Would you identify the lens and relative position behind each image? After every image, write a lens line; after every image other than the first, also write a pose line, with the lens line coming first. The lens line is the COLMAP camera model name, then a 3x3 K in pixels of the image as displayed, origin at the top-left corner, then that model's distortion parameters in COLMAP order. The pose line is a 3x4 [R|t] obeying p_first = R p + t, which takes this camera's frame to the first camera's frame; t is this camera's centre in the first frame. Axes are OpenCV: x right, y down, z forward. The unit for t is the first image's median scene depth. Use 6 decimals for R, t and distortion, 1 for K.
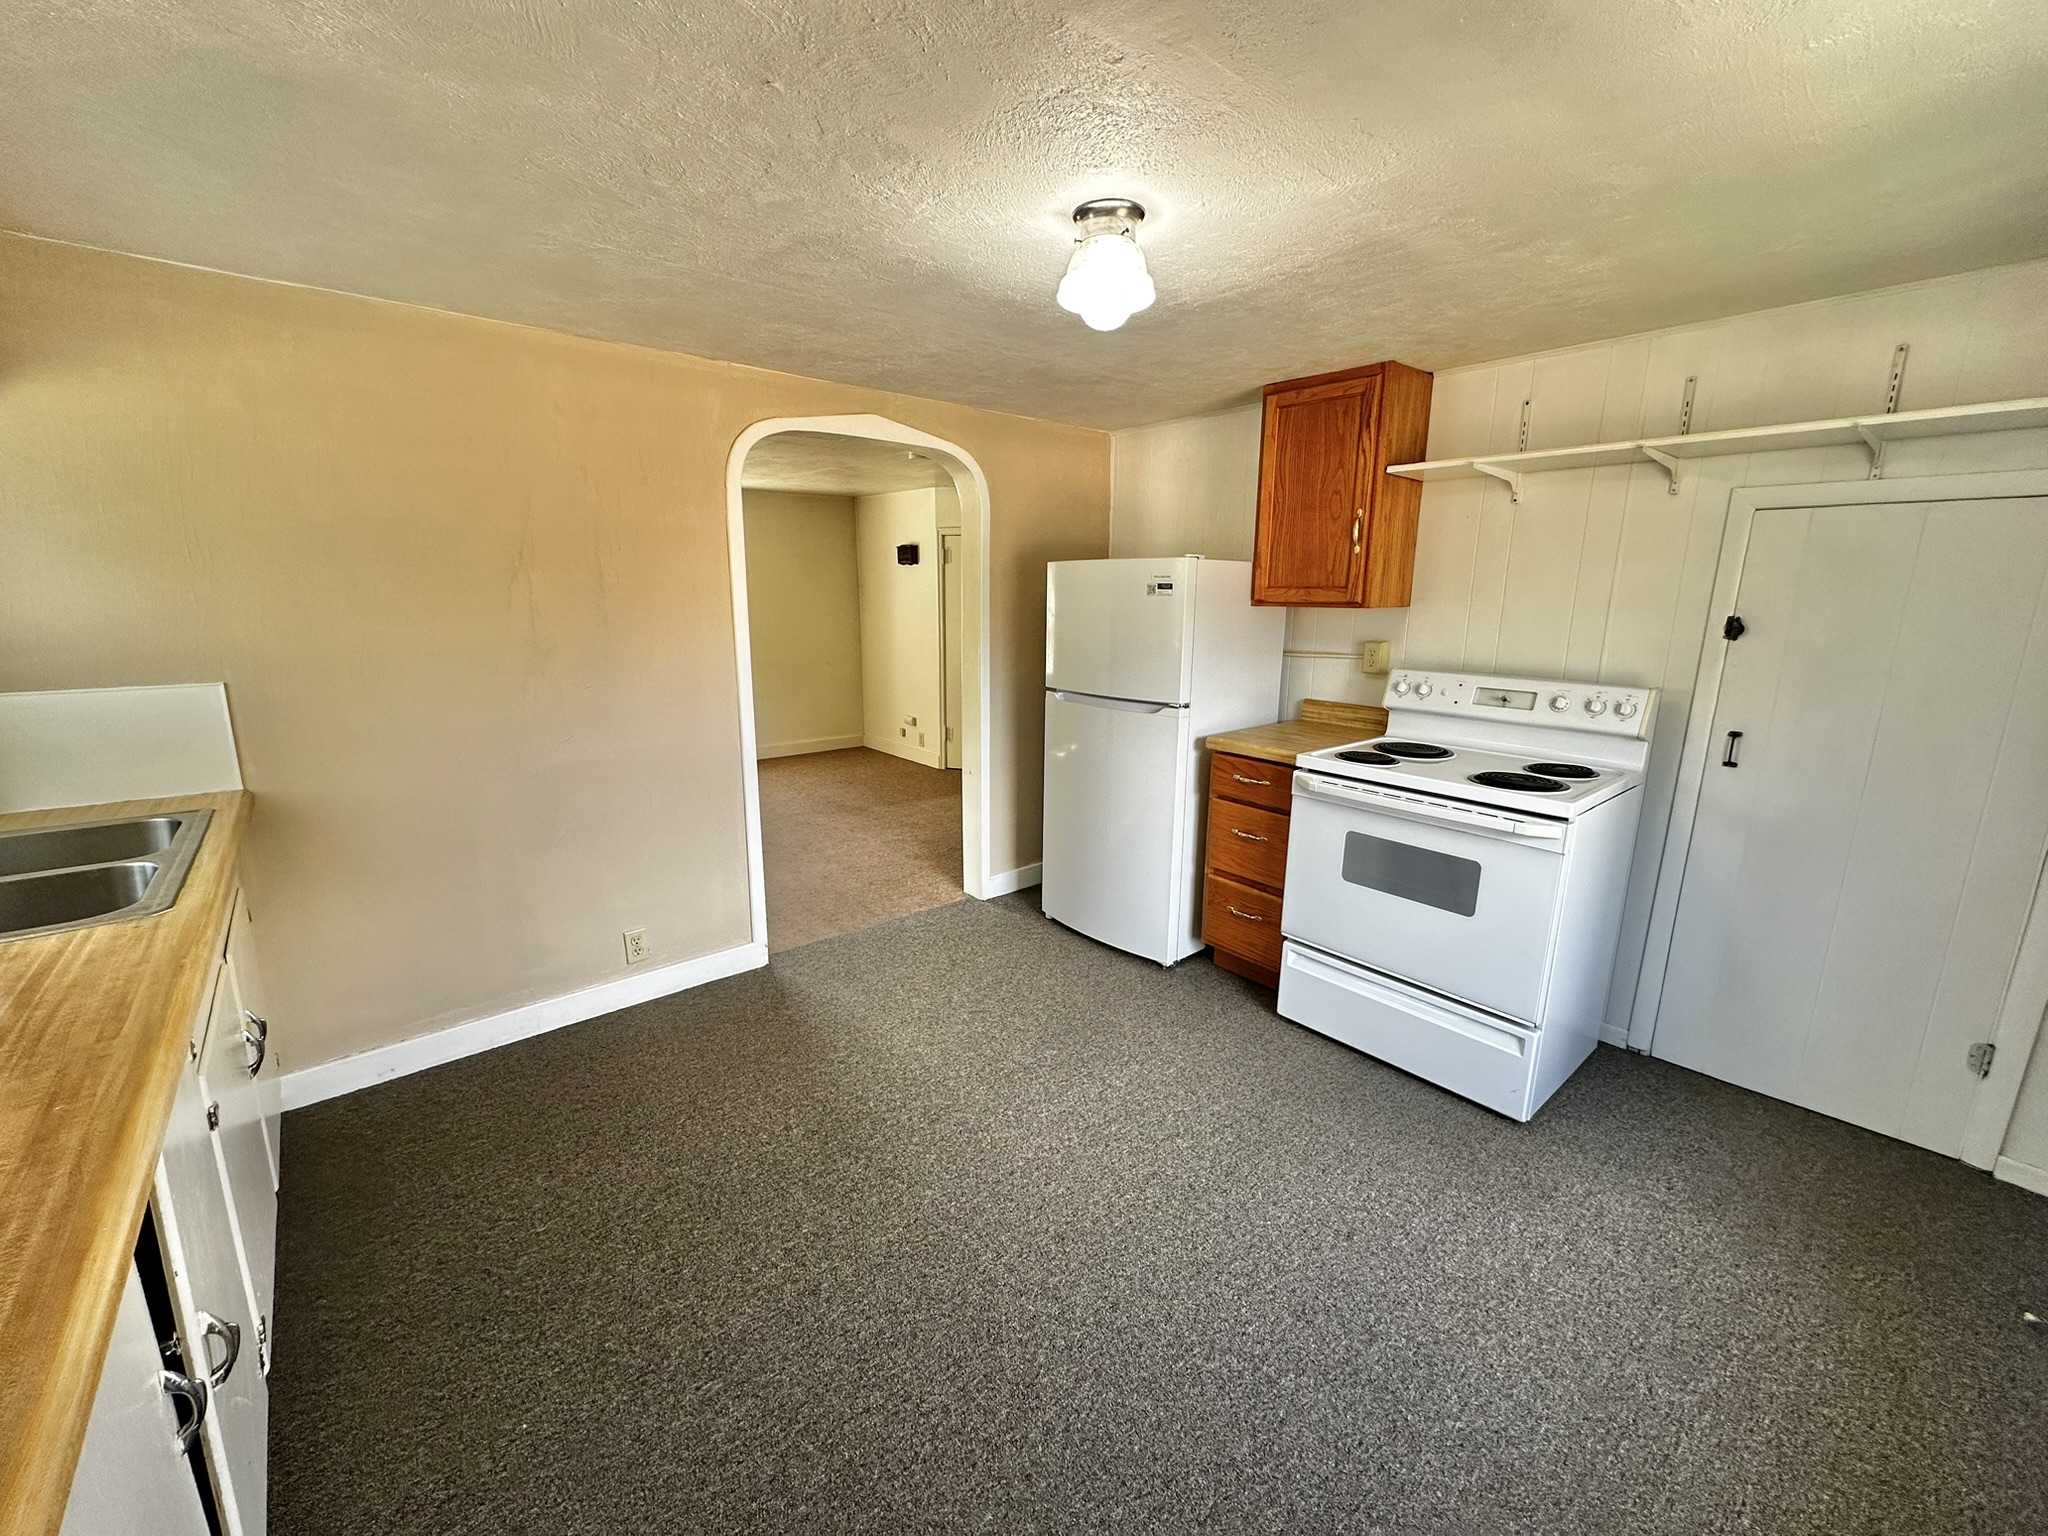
lens RADIAL K [[821.7, 0, 1027.6], [0, 821.7, 767.9], [0, 0, 1]] dist [0.000228, 0.000288]
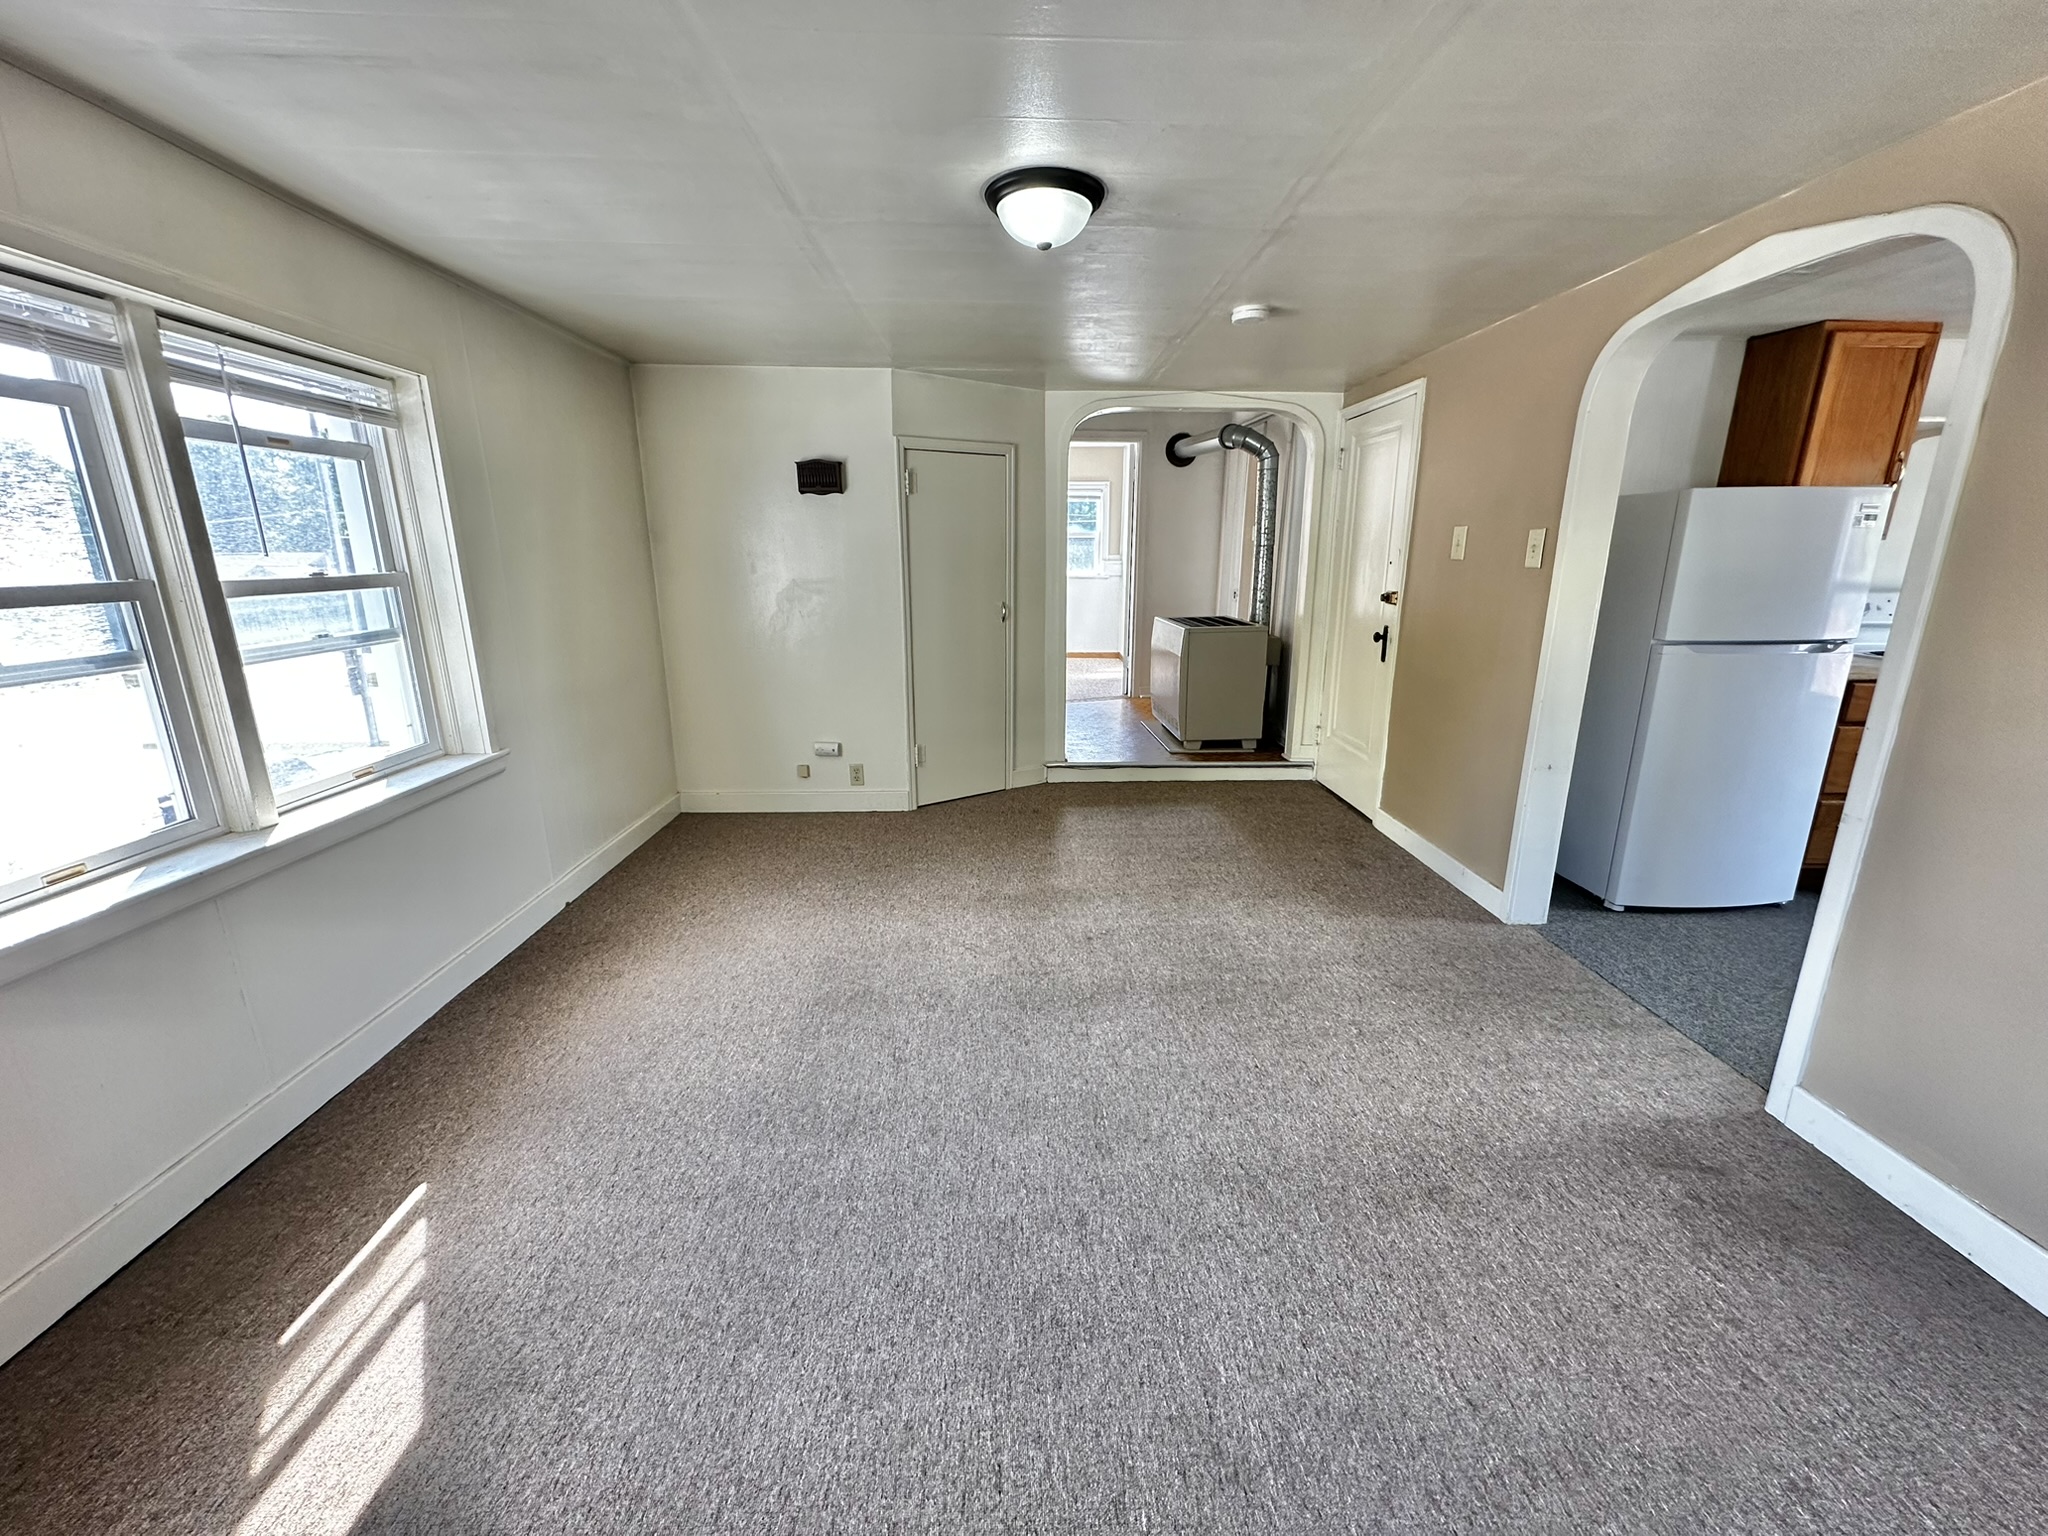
lens RADIAL K [[821.7, 0, 1027.6], [0, 821.7, 767.9], [0, 0, 1]] dist [0.000228, 0.000288]
pose [[0.617520, -0.217075, 0.756008, -0.576298], [0.178118, 0.974787, 0.134403, -0.111087], [-0.766122, 0.051662, 0.640616, 0.534732]]
